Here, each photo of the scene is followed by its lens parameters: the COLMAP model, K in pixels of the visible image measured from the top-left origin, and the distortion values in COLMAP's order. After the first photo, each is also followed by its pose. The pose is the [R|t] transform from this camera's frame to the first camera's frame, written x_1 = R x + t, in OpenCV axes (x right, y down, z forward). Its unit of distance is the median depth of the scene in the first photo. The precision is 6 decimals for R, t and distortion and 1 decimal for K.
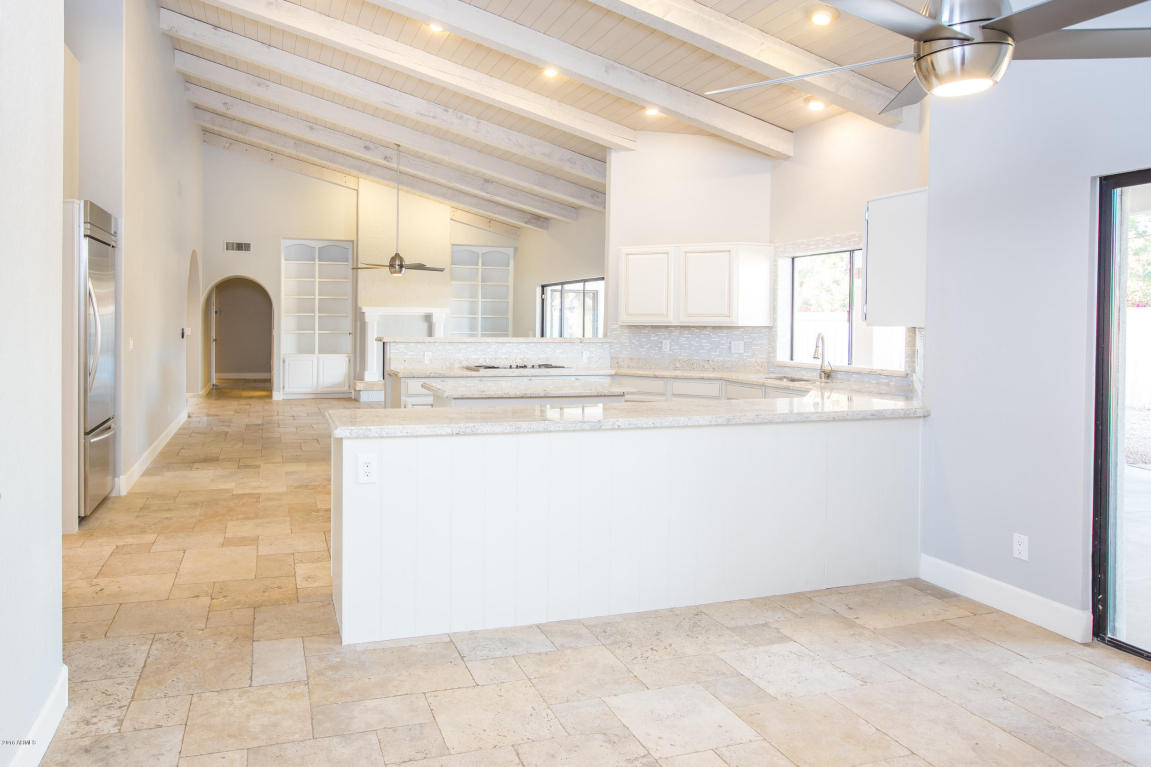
lens RADIAL K [[789.5, 0, 572.1], [0, 789.5, 332.0], [0, 0, 1]] dist [0.001133, 0.001213]
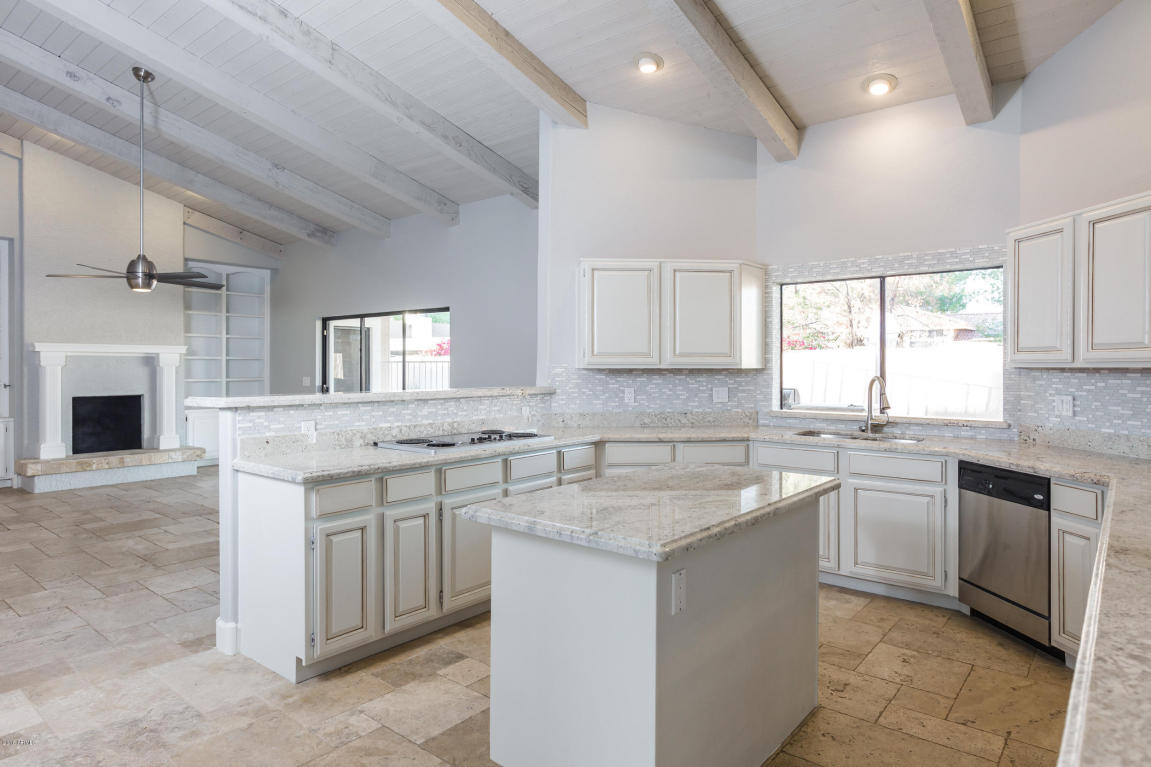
lens RADIAL K [[655.0, 0, 577.7], [0, 655.0, 368.4], [0, 0, 1]] dist [0.000592, 0.000092]
pose [[0.861519, -0.008940, 0.507647, -0.243848], [0.012385, 0.999917, -0.003410, -0.006933], [-0.507574, 0.009225, 0.861559, 0.502661]]
